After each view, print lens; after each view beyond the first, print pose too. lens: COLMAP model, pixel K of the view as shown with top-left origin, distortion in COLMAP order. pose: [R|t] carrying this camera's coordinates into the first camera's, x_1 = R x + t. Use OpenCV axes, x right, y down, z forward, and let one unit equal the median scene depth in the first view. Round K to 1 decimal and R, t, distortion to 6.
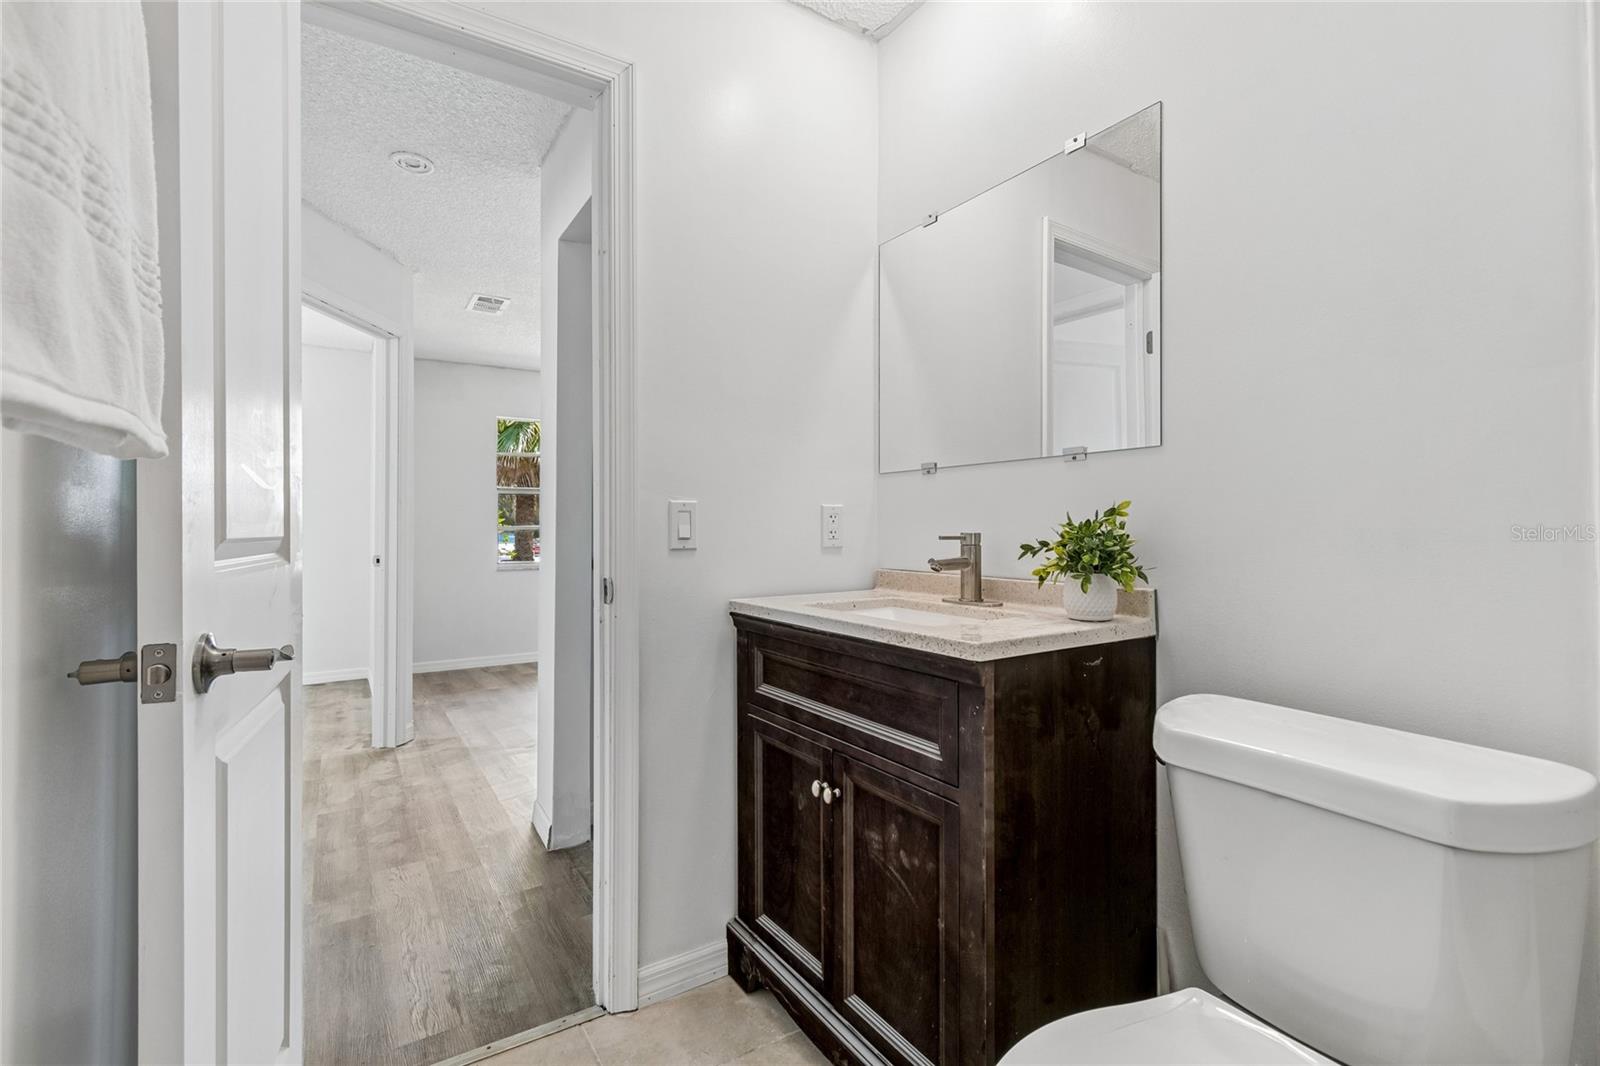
lens RADIAL K [[709.7, 0, 792.1], [0, 709.7, 534.9], [0, 0, 1]] dist [0.001160, -0.000244]
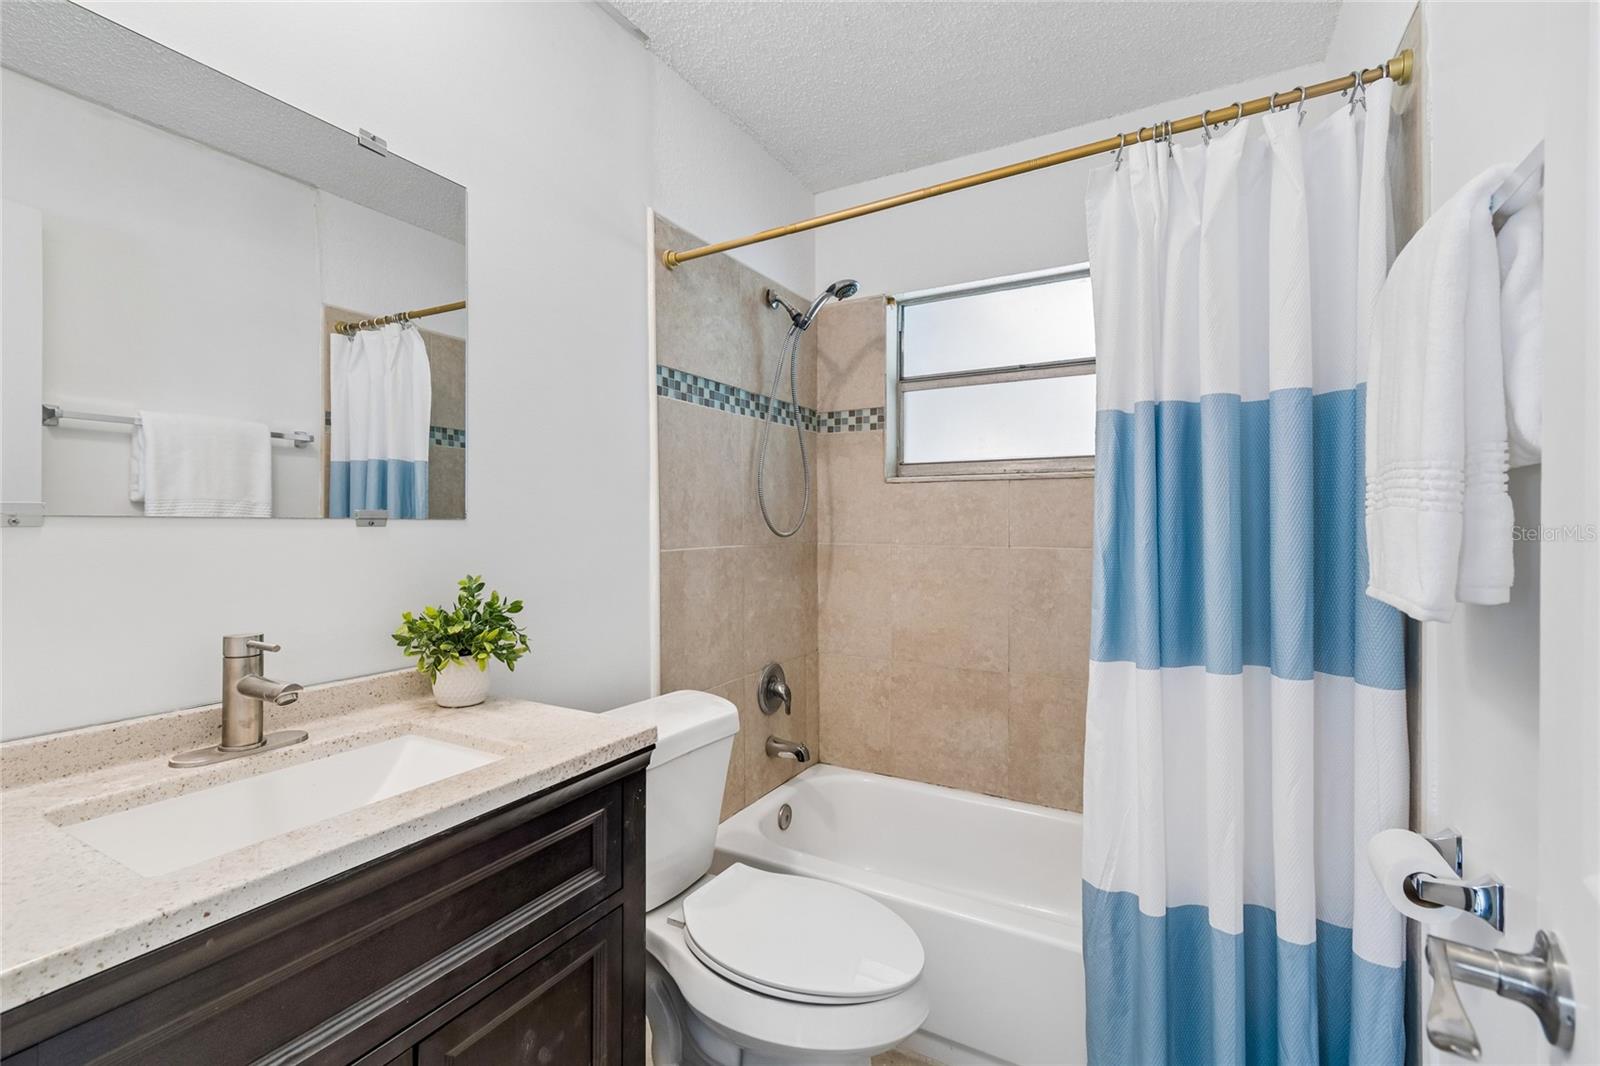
lens RADIAL K [[709.7, 0, 792.1], [0, 709.7, 534.9], [0, 0, 1]] dist [0.001160, -0.000244]
pose [[-0.474105, -0.003490, 0.880461, -0.643005], [0.012219, 0.999870, 0.010543, -0.117457], [-0.880383, 0.015757, -0.474001, 1.101547]]
